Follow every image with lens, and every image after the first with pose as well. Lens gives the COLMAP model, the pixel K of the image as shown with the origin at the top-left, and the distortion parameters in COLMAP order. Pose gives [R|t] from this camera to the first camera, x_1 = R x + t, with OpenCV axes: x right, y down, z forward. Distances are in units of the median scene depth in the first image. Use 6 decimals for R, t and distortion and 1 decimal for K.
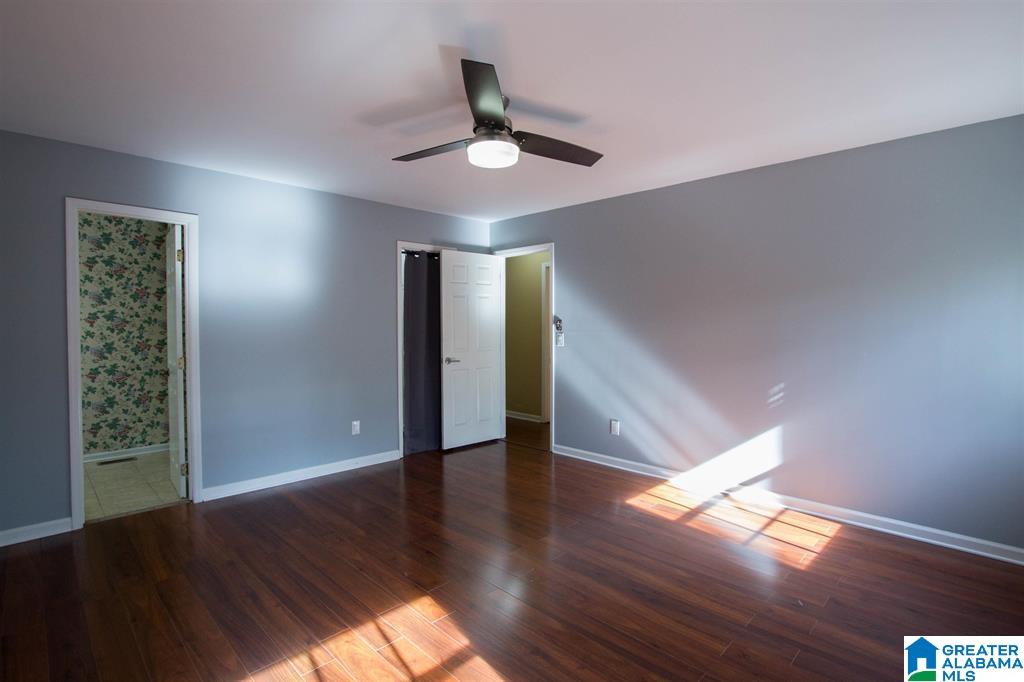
lens RADIAL K [[481.5, 0, 514.3], [0, 481.5, 340.8], [0, 0, 1]] dist [-0.001802, 0.000092]
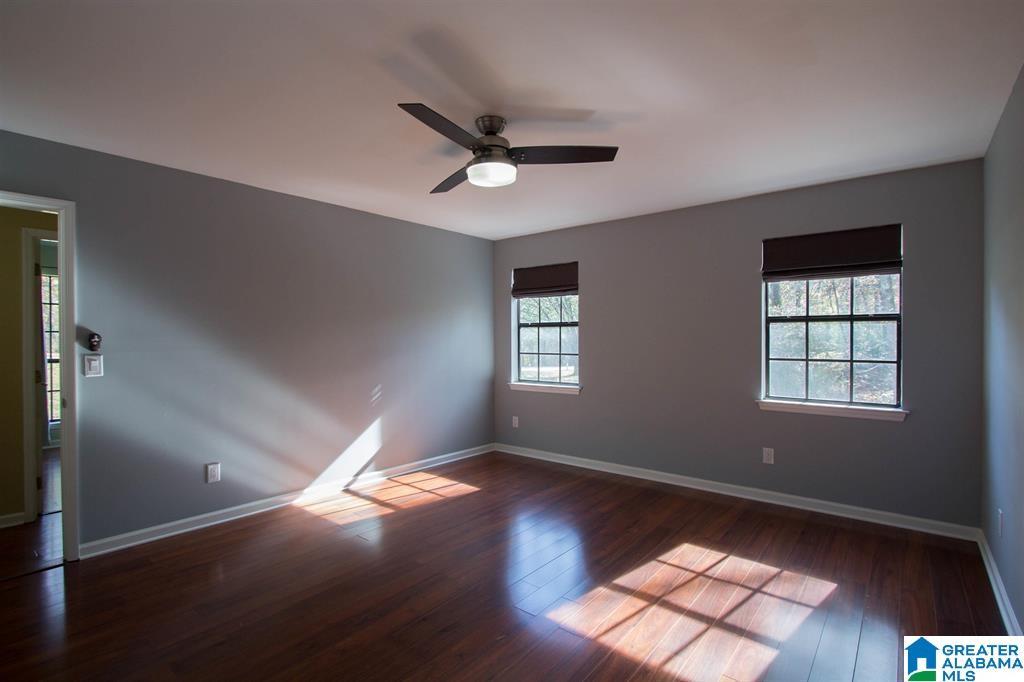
lens RADIAL K [[481.5, 0, 514.3], [0, 481.5, 340.8], [0, 0, 1]] dist [-0.001802, 0.000092]
pose [[-0.086869, -0.006834, 0.996196, -0.766834], [0.026627, 0.999603, 0.009179, -0.032238], [-0.995864, 0.027323, -0.086653, 0.745229]]
